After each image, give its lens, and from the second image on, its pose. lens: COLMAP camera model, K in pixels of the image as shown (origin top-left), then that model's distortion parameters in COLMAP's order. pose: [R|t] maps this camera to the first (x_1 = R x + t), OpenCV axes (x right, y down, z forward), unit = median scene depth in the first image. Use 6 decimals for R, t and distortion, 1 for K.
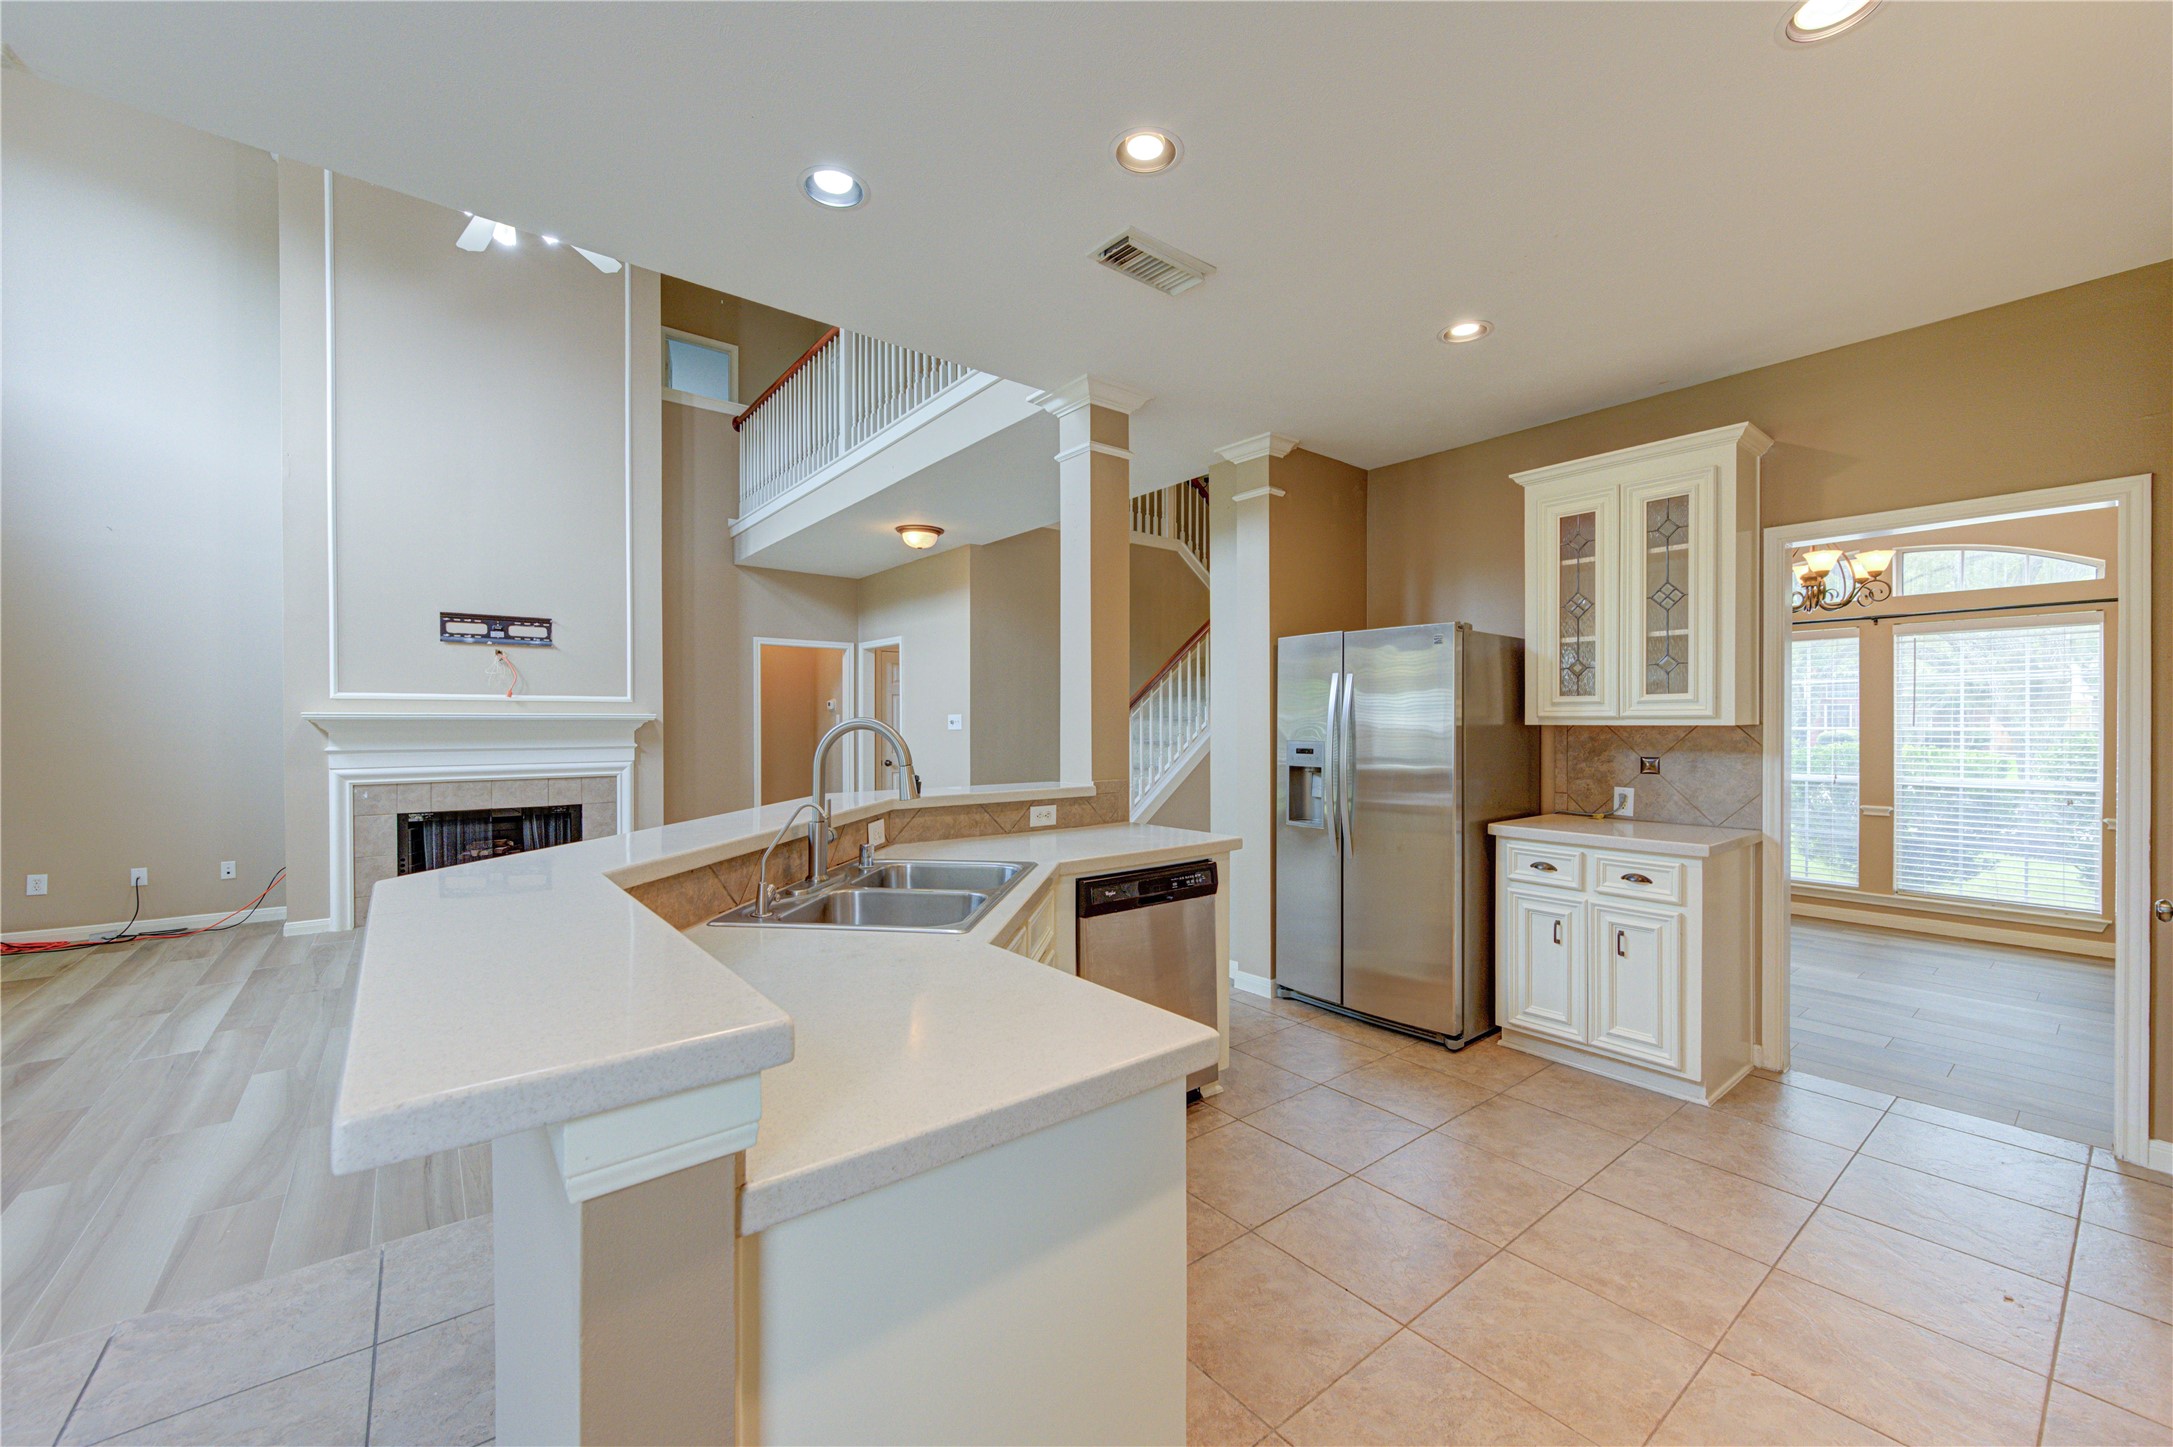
lens RADIAL K [[847.9, 0, 1100.8], [0, 847.9, 727.2], [0, 0, 1]] dist [0.002757, -0.000577]
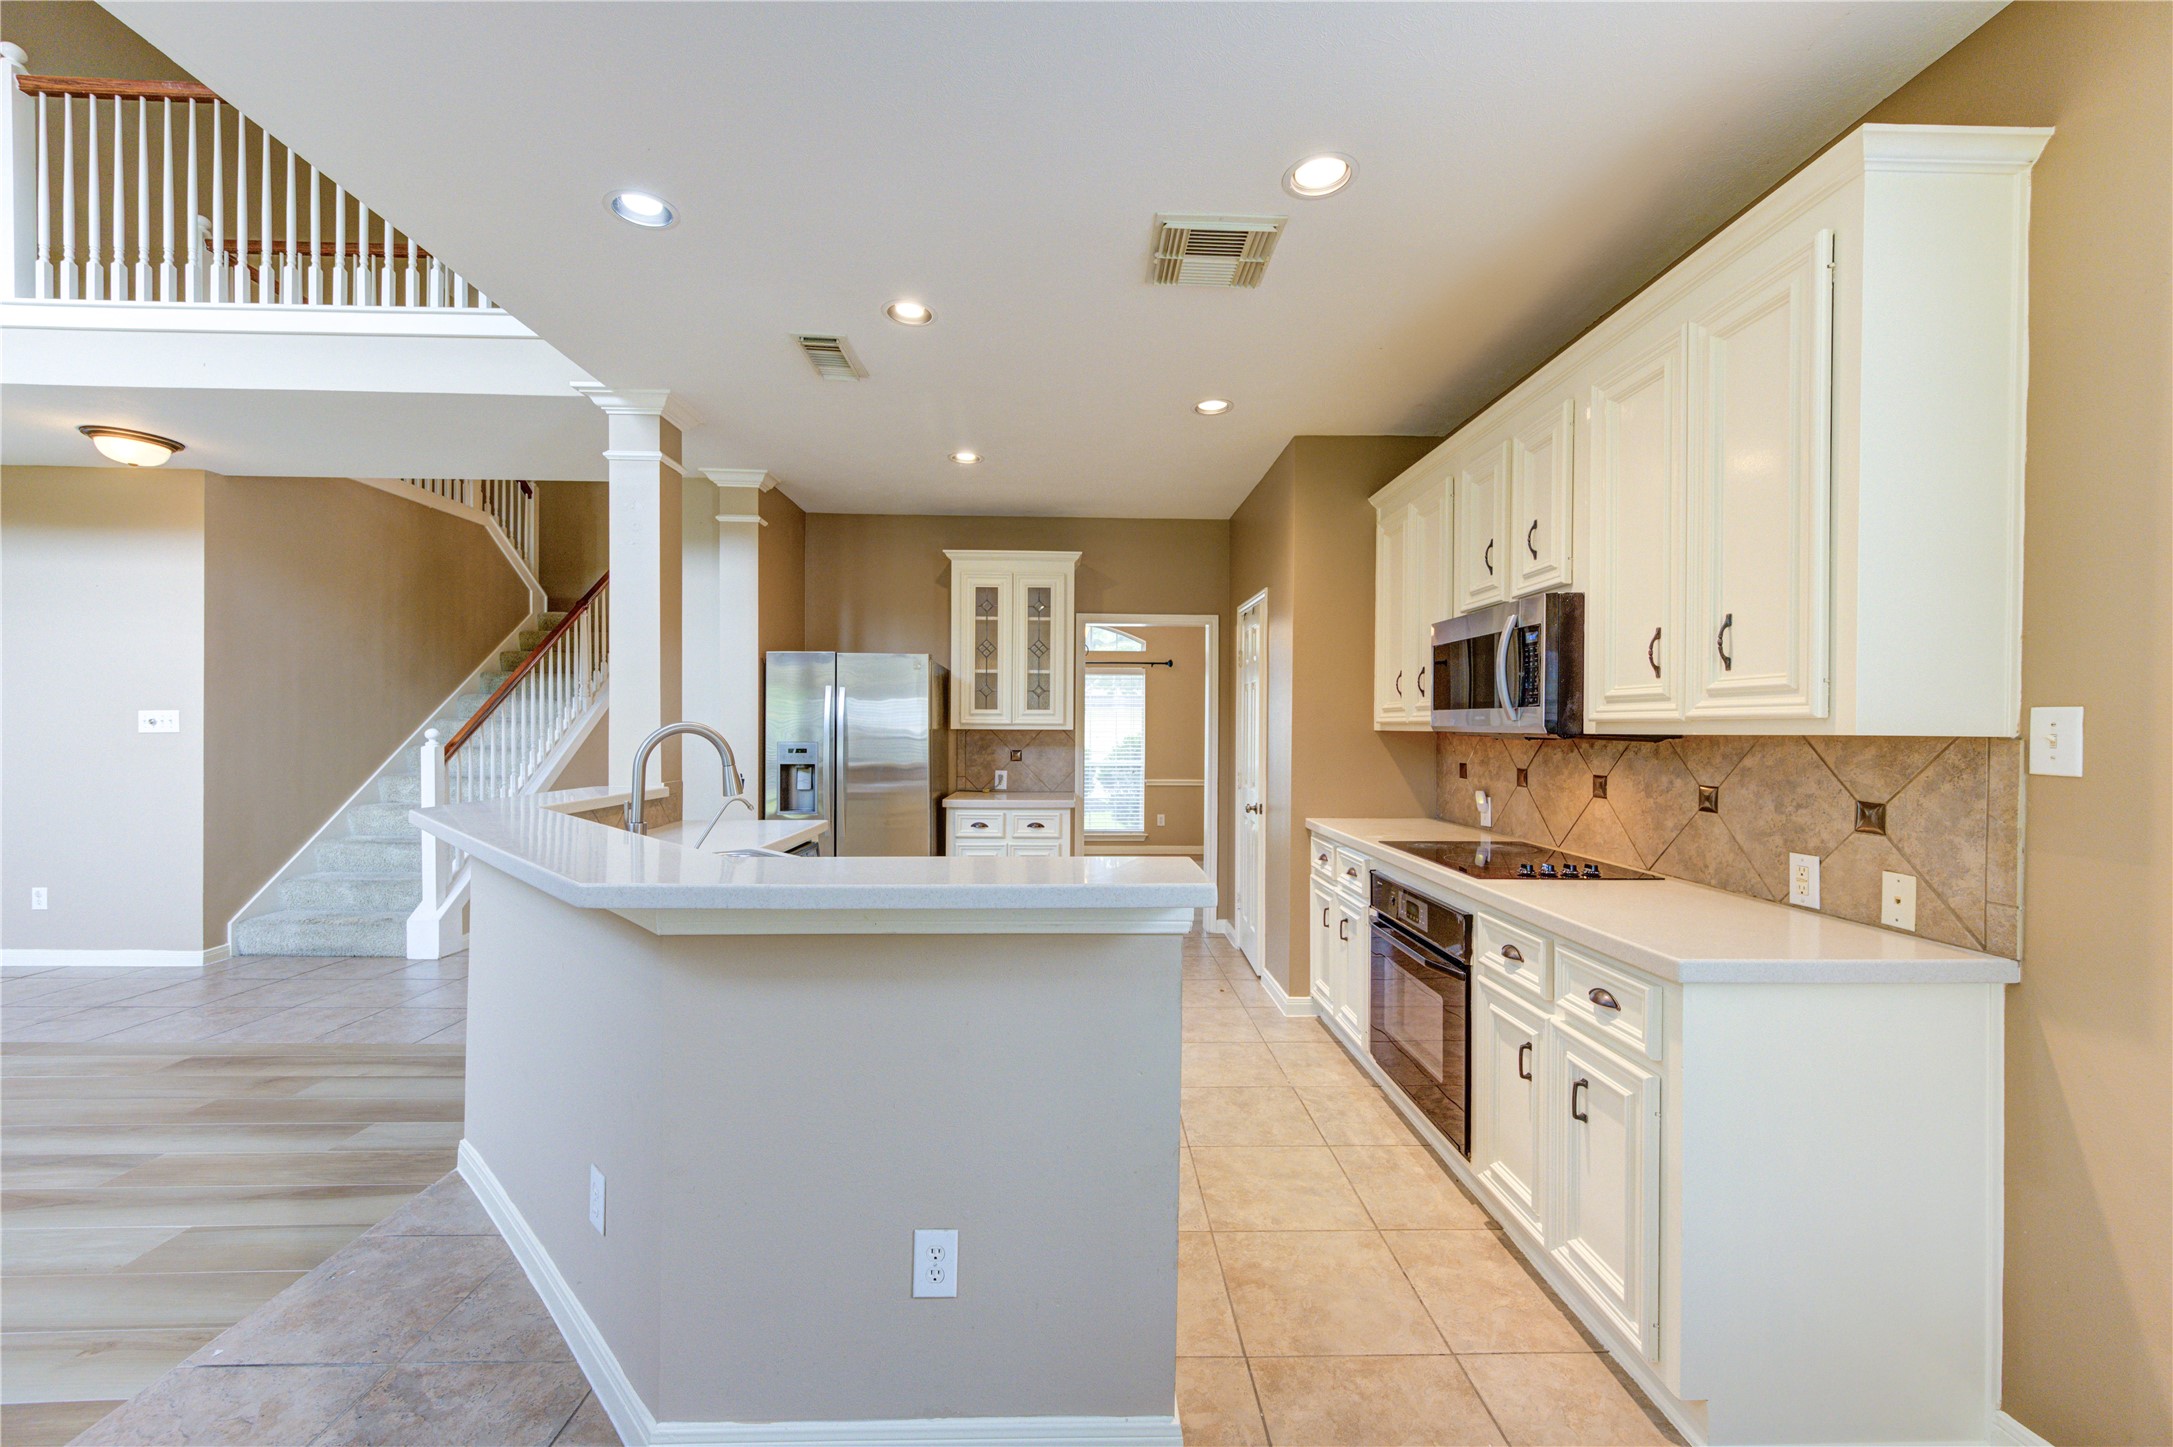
lens RADIAL K [[847.9, 0, 1091.3], [0, 847.9, 732.3], [0, 0, 1]] dist [0.002757, -0.000577]
pose [[0.607167, -0.000930, 0.794574, -0.367772], [-0.000308, 0.999999, 0.001406, 0.000659], [-0.794574, -0.001099, 0.607166, -0.027841]]
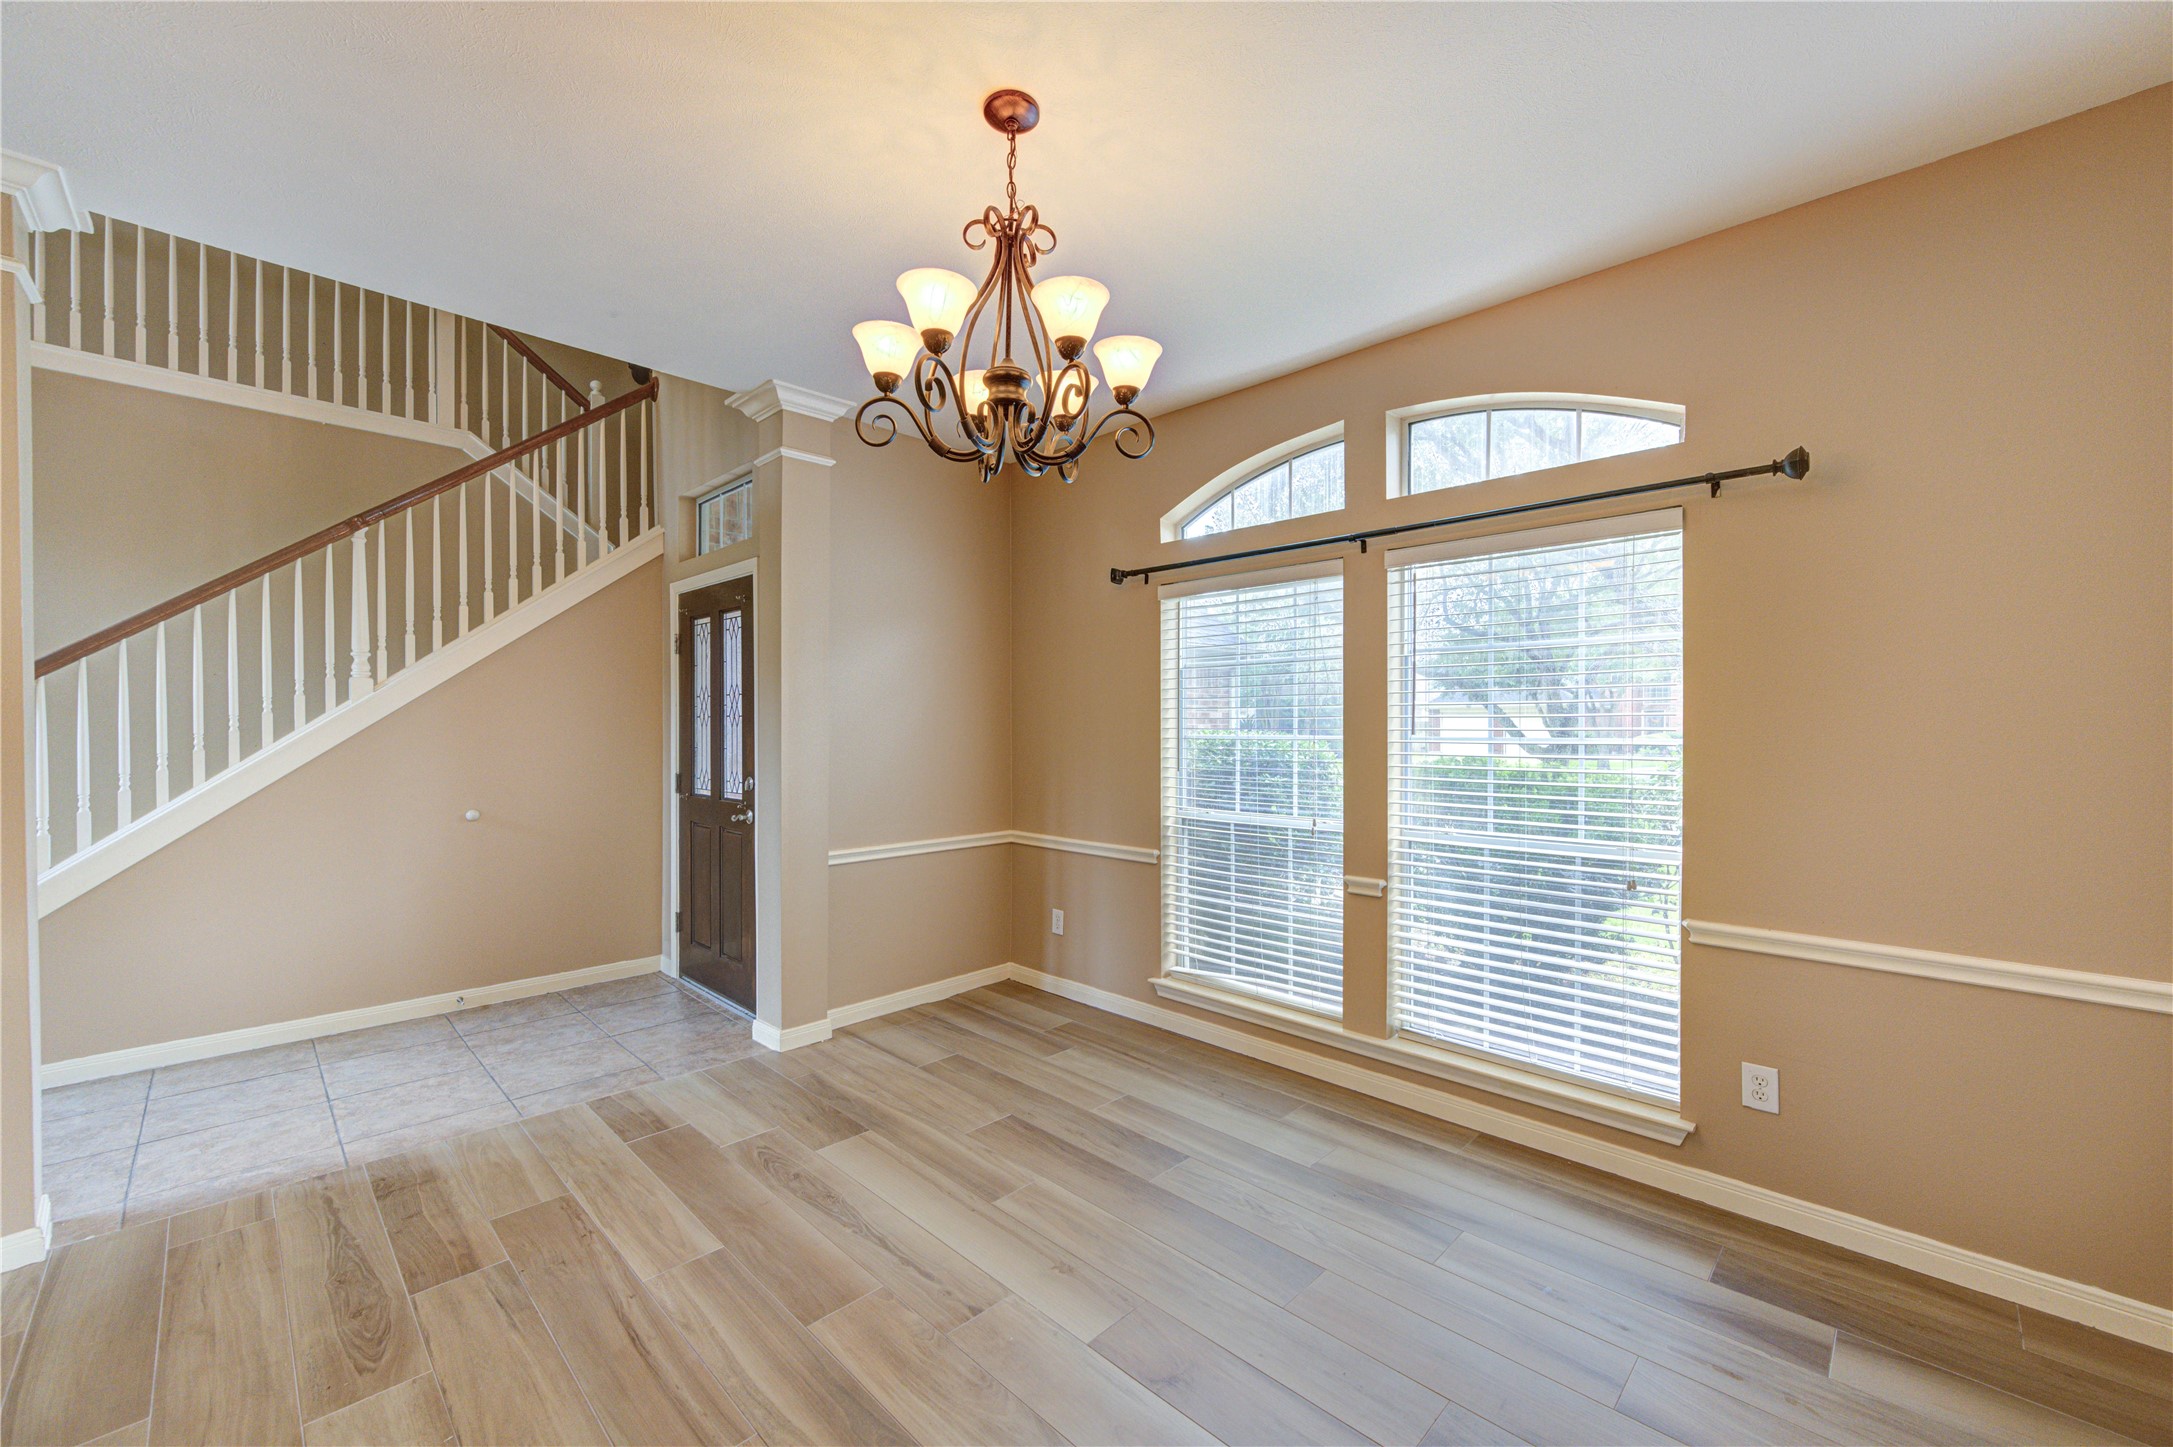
lens RADIAL K [[847.9, 0, 1087.3], [0, 847.9, 741.1], [0, 0, 1]] dist [0.002757, -0.000577]
pose [[0.993003, 0.001064, 0.118086, 0.796180], [-0.002089, 0.999961, 0.008564, -0.001337], [-0.118073, -0.008751, 0.992966, 0.561510]]
